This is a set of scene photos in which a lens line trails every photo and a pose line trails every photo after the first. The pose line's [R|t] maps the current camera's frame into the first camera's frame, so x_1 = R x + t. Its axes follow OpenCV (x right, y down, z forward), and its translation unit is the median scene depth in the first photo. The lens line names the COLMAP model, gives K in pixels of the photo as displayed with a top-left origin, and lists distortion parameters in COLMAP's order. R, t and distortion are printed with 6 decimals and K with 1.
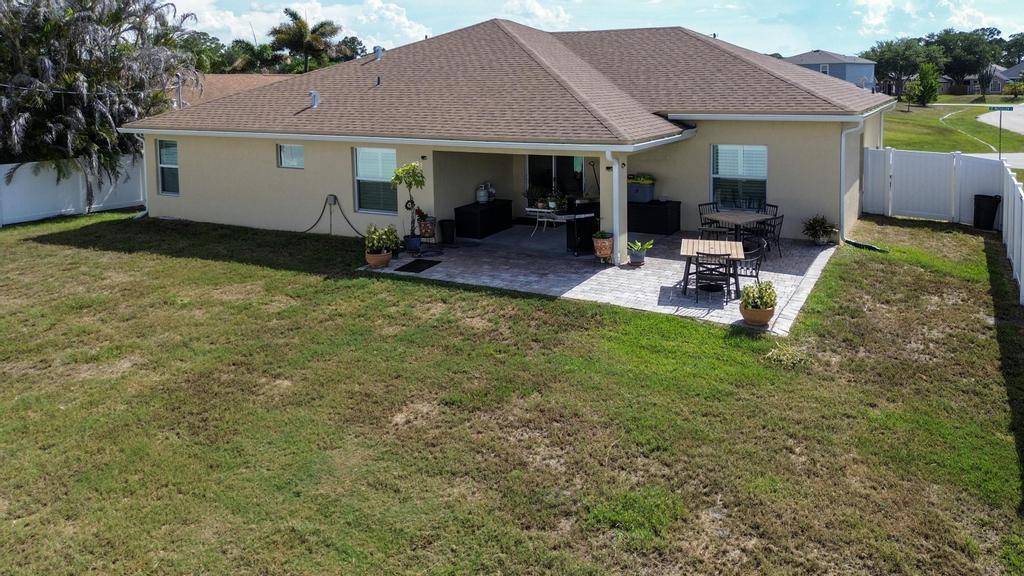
lens RADIAL K [[735.7, 0, 546.1], [0, 735.7, 239.4], [0, 0, 1]] dist [0.018934, -0.003019]
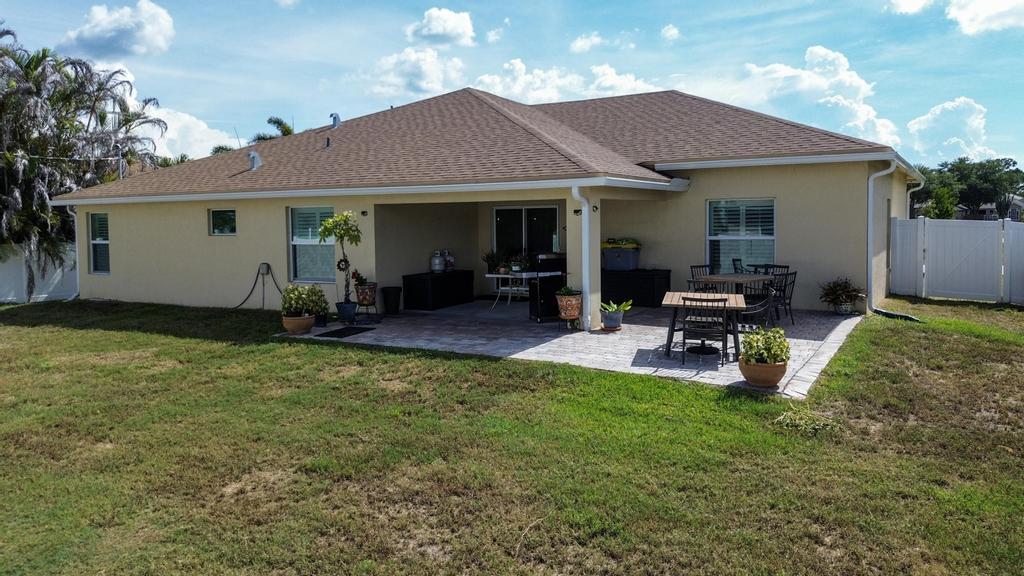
lens RADIAL K [[724.5, 0, 513.8], [0, 724.5, 346.3], [0, 0, 1]] dist [0.020152, 0.001587]
pose [[0.998478, 0.002126, -0.055119, 0.073921], [-0.004033, 0.999397, -0.034500, 0.098260], [0.055012, 0.034670, 0.997884, 0.247986]]
